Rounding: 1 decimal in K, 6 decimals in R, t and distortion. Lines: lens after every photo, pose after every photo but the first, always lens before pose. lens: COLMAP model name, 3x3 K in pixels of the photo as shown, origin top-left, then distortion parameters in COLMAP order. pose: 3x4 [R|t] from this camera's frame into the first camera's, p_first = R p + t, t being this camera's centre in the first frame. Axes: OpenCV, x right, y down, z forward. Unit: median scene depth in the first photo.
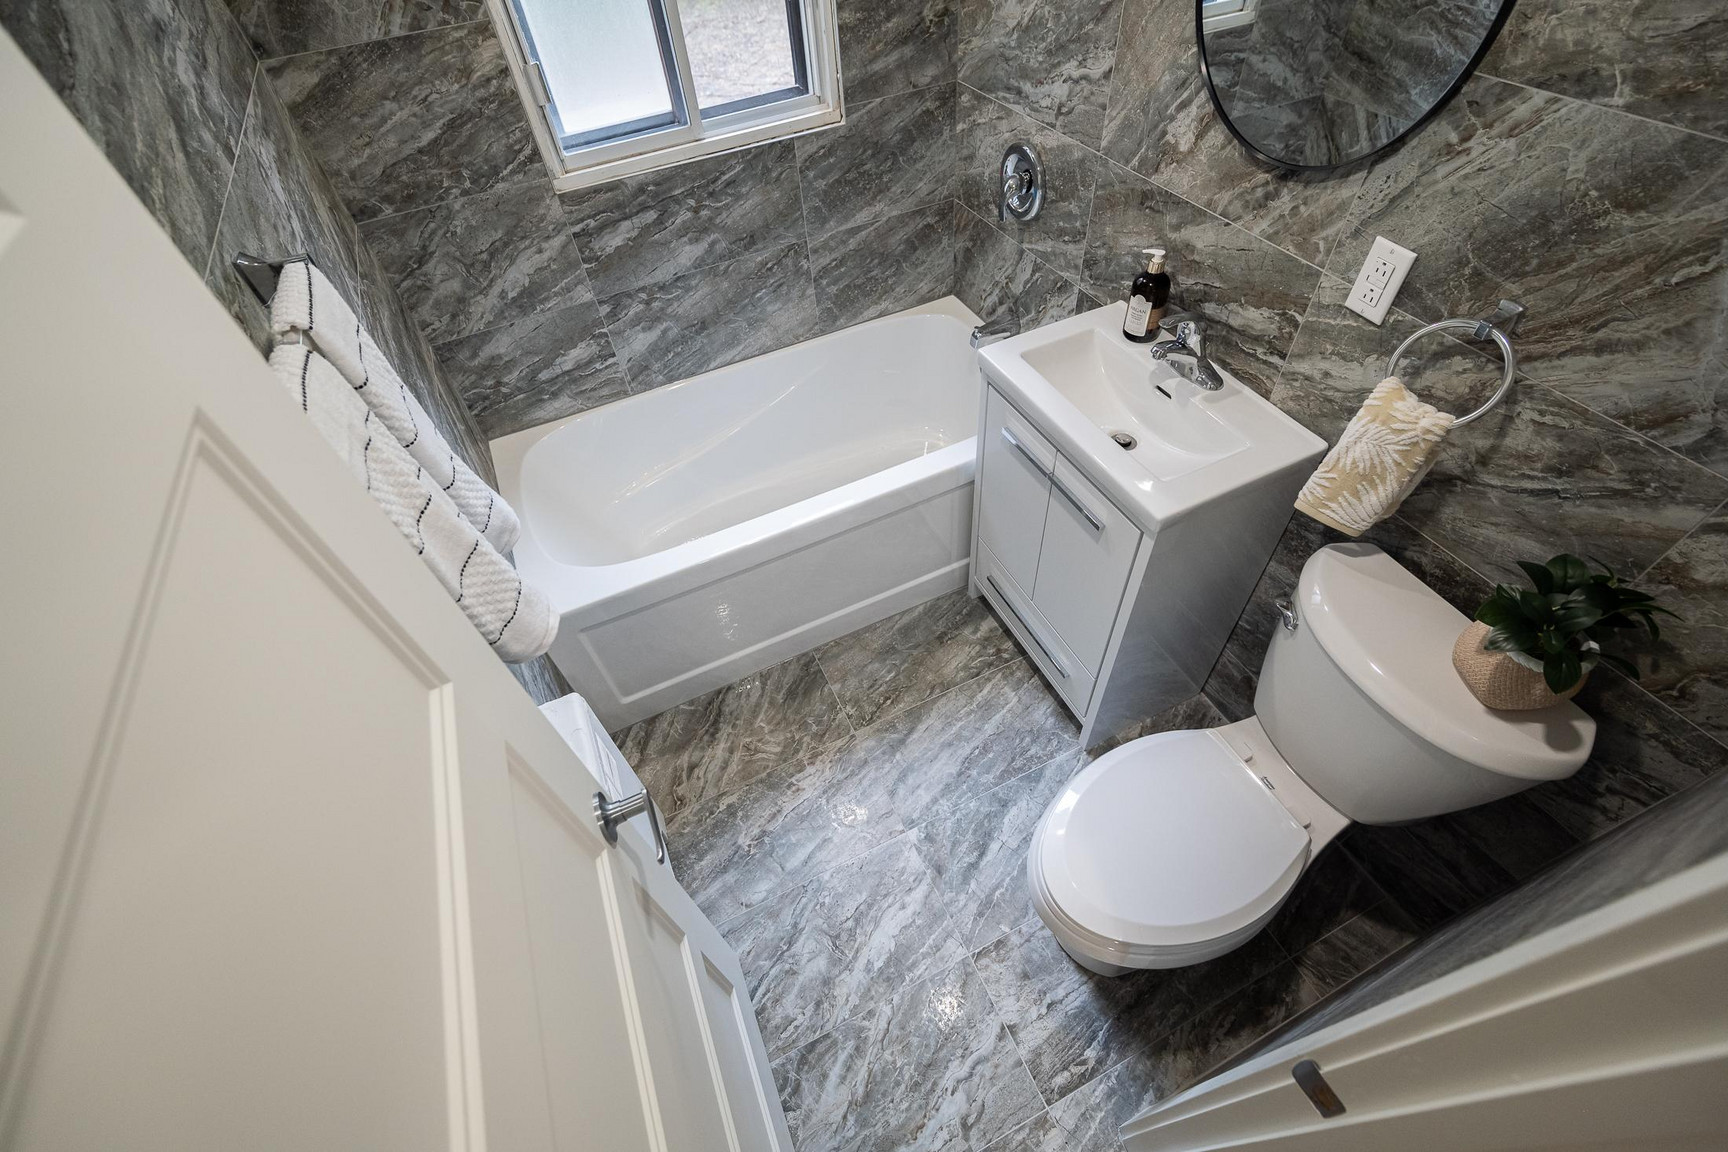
lens RADIAL K [[745.1, 0, 864.3], [0, 745.1, 590.0], [0, 0, 1]] dist [0.002887, 0.000761]
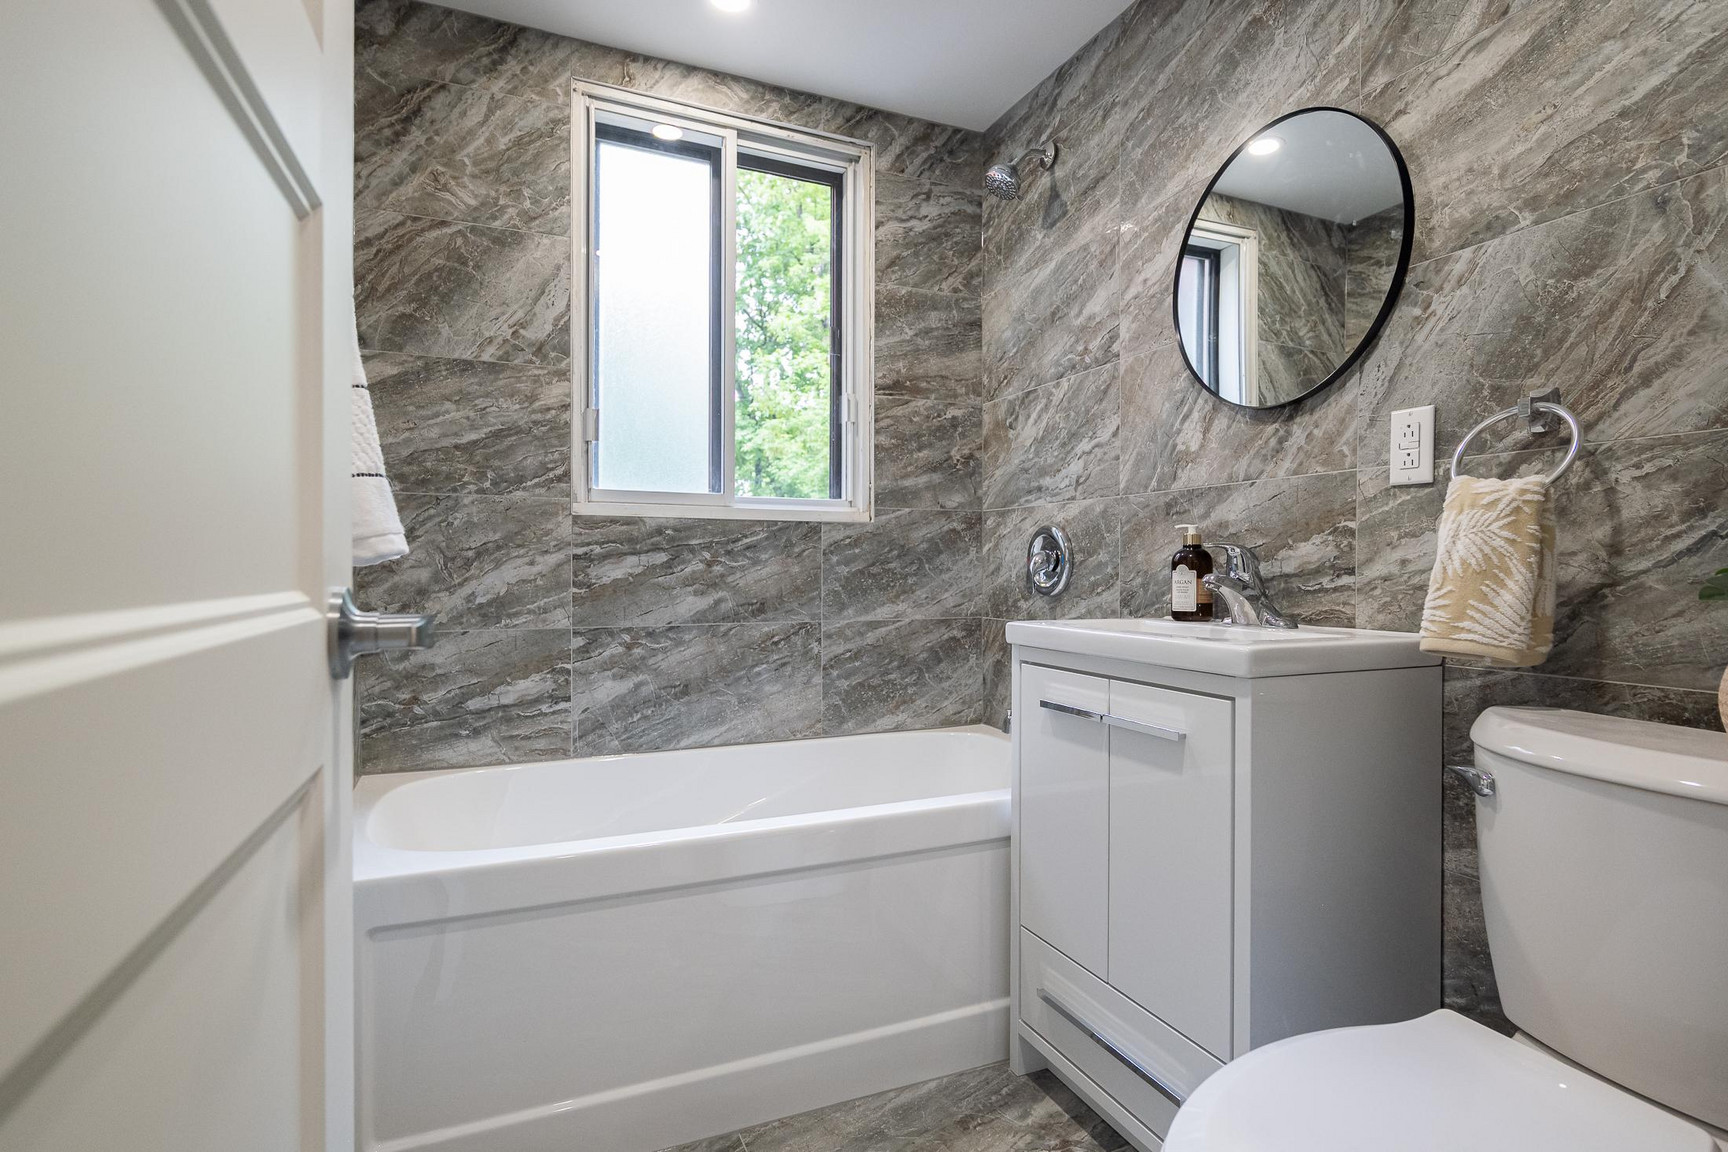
lens RADIAL K [[916.9, 0, 916.3], [0, 916.9, 562.5], [0, 0, 1]] dist [0.004275, -0.000442]
pose [[0.997359, 0.072630, -0.000791, 0.049500], [-0.047006, 0.637104, -0.769343, 0.488167], [-0.055373, 0.767348, 0.638835, 0.308288]]
